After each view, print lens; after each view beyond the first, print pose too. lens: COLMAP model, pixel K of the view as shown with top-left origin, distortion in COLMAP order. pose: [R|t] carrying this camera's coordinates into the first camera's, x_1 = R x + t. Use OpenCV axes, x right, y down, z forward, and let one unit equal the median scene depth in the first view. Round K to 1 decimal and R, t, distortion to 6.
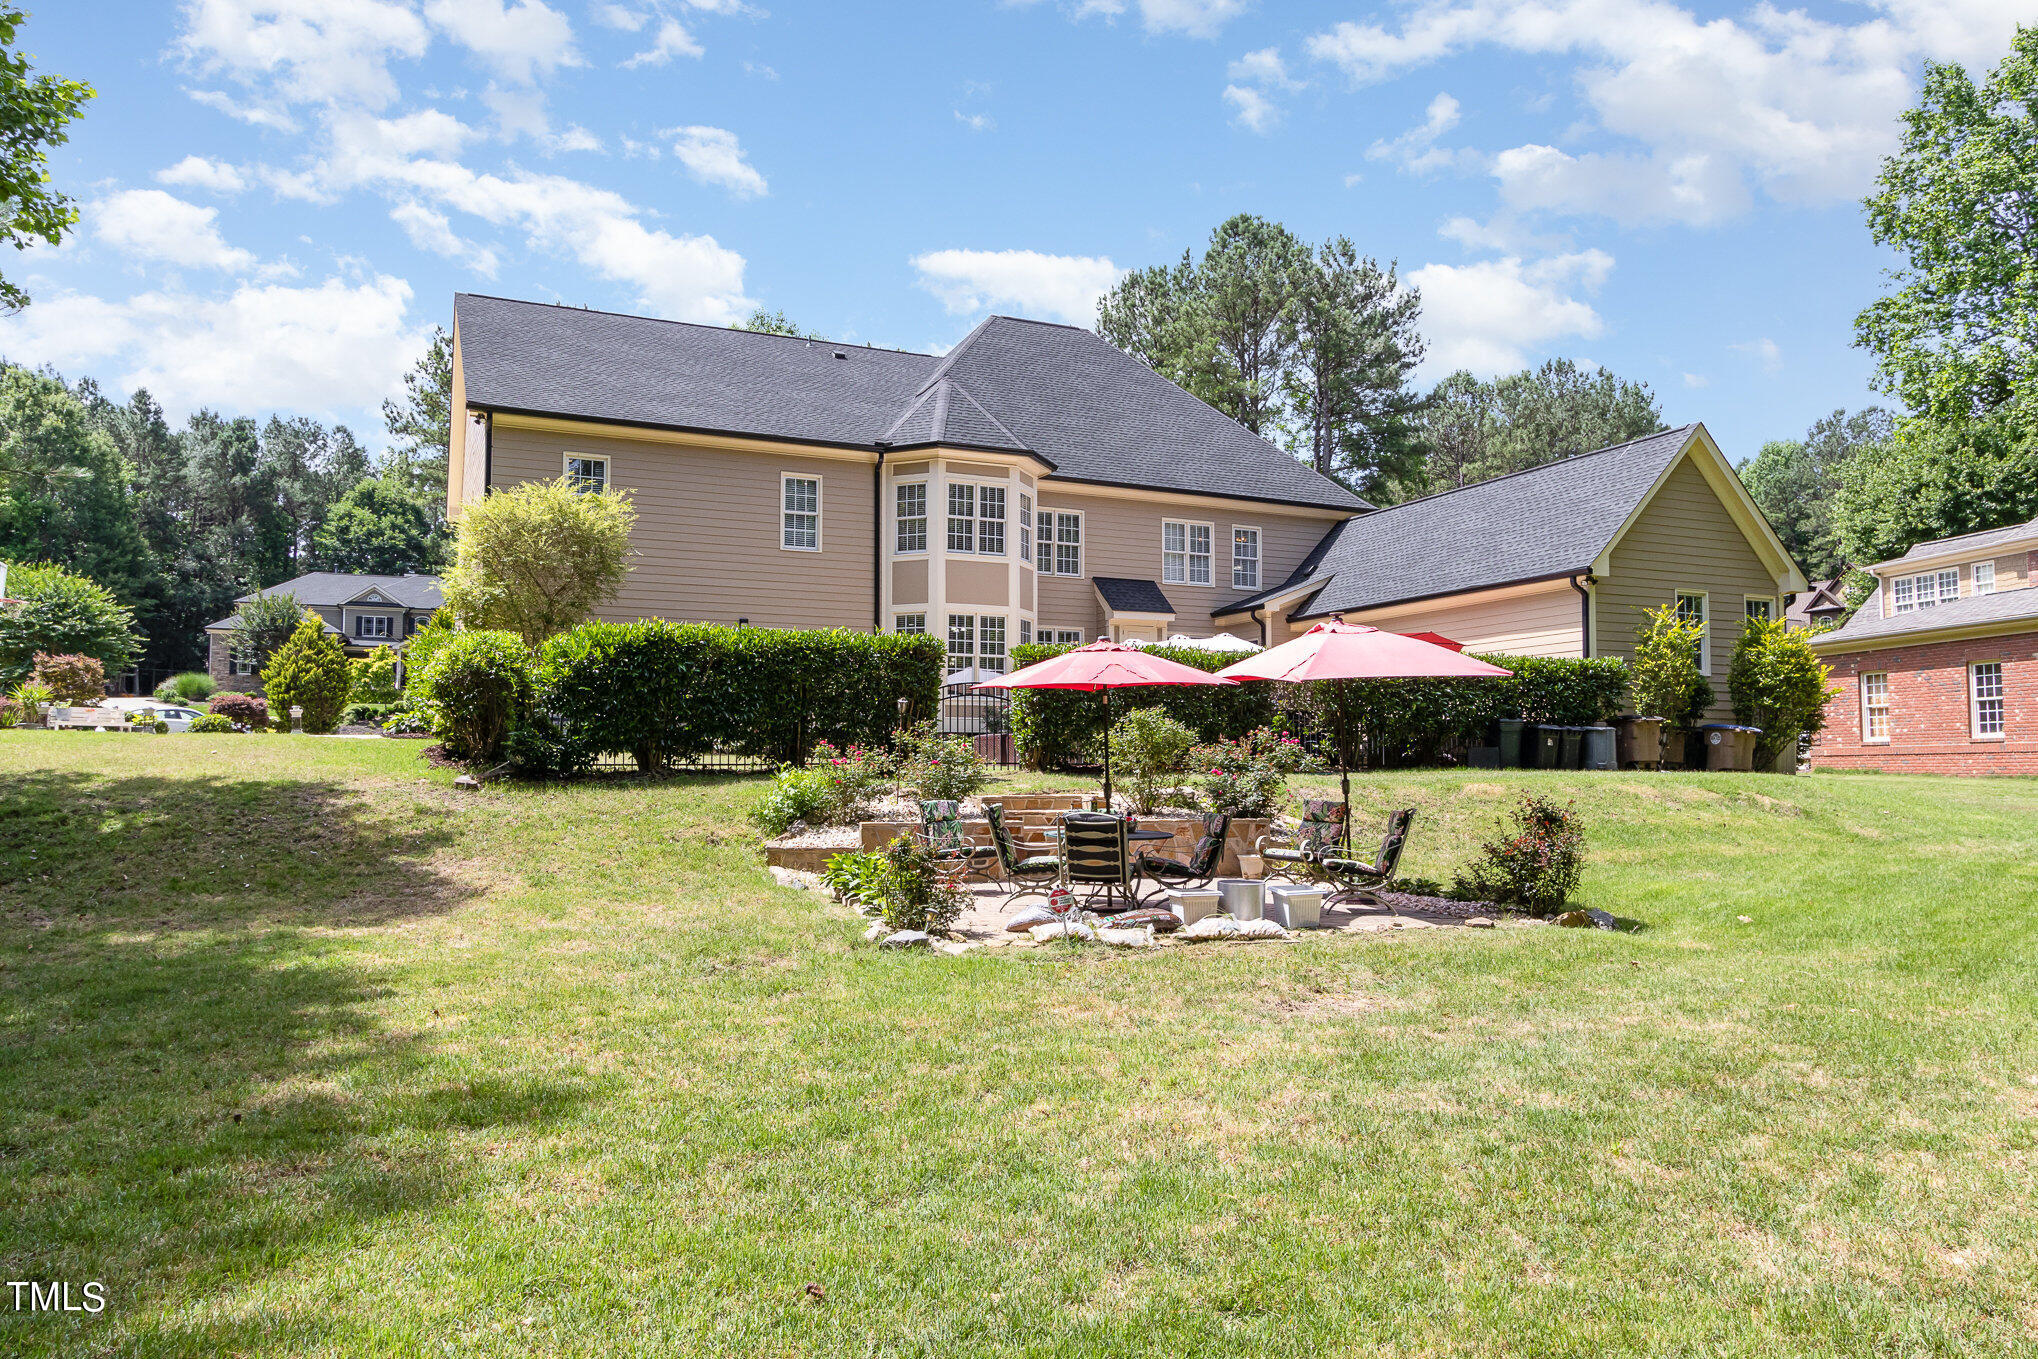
lens RADIAL K [[1314.6, 0, 1074.7], [0, 1314.6, 681.0], [0, 0, 1]] dist [0.002722, -0.000780]
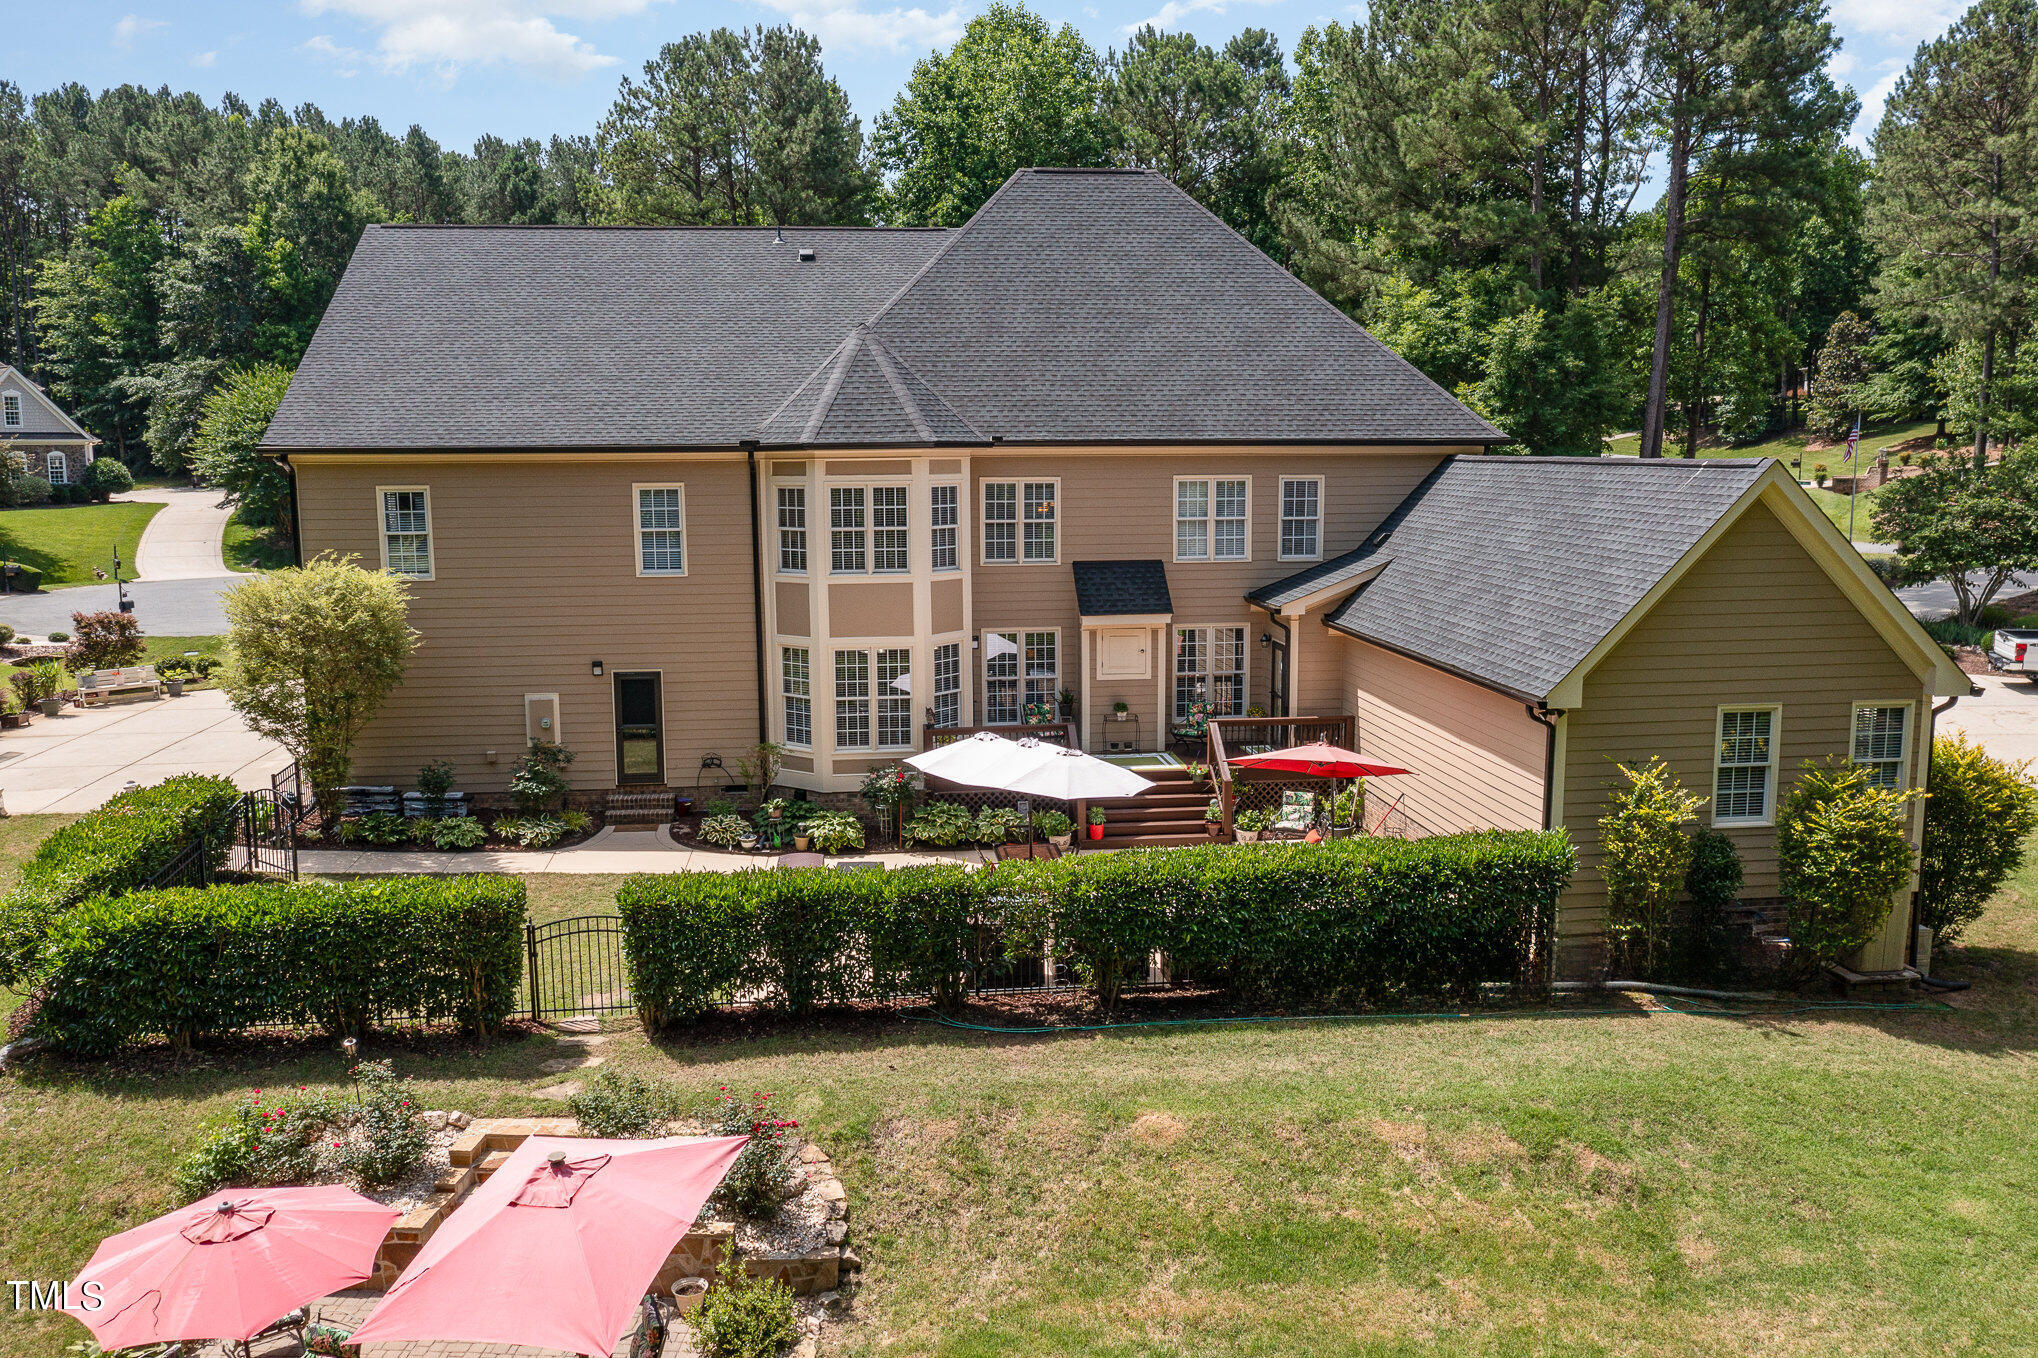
lens RADIAL K [[1567.5, 0, 1086.8], [0, 1567.5, 672.7], [0, 0, 1]] dist [-0.004153, 0.000953]
pose [[0.953377, 0.044462, -0.298488, 0.343273], [0.018422, 0.978668, 0.204622, -0.231677], [0.301218, -0.200581, 0.932220, 0.128928]]
